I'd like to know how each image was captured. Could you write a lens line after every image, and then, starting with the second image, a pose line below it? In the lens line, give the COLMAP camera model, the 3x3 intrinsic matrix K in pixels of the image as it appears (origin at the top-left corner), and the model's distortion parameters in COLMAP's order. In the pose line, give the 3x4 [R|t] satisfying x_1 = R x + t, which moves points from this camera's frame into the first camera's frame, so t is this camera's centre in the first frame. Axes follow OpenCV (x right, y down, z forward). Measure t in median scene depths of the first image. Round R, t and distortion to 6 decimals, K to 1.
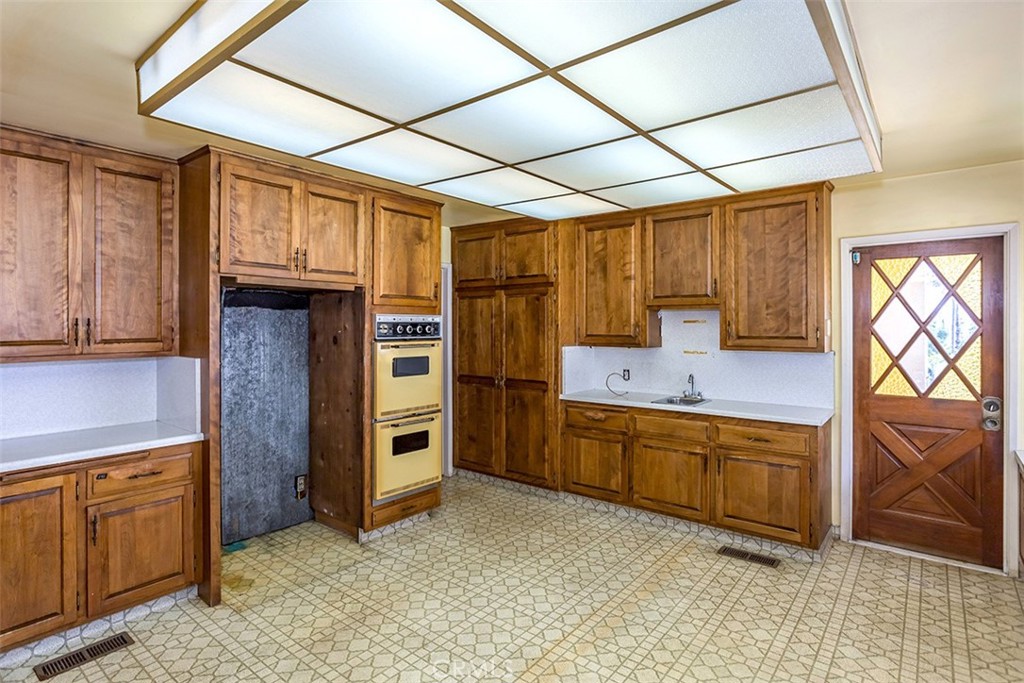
lens RADIAL K [[522.0, 0, 497.0], [0, 522.0, 323.8], [0, 0, 1]] dist [-0.011214, 0.004912]
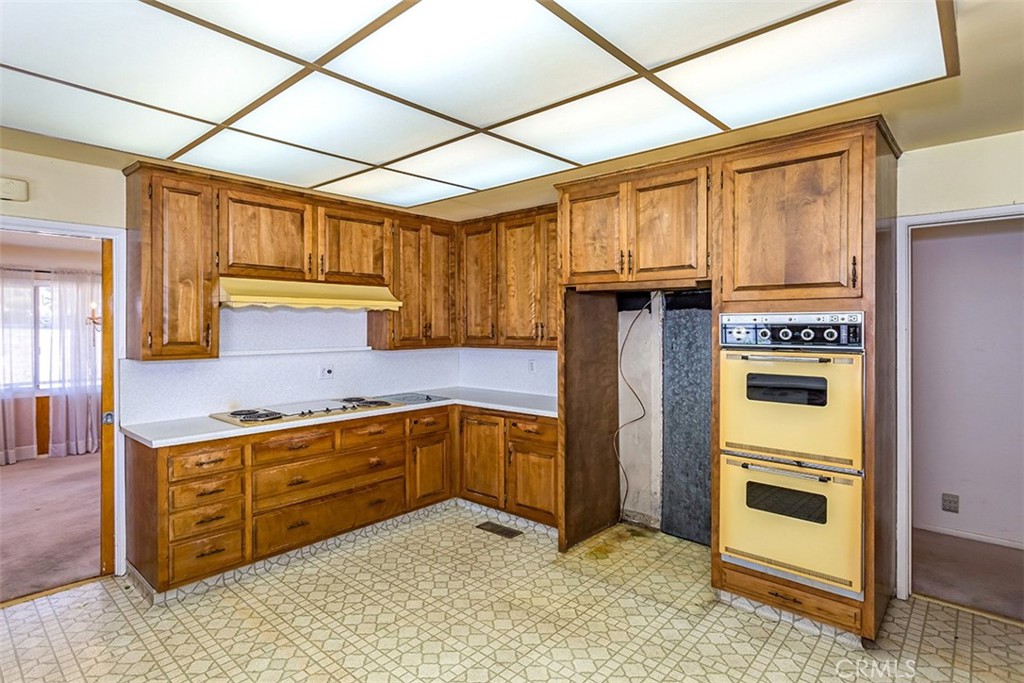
lens RADIAL K [[522.0, 0, 513.3], [0, 522.0, 327.5], [0, 0, 1]] dist [-0.011214, 0.004912]
pose [[-0.022409, 0.003368, -0.999743, 0.806033], [0.002618, 0.999991, 0.003310, -0.001754], [0.999745, -0.002544, -0.022417, 1.039701]]
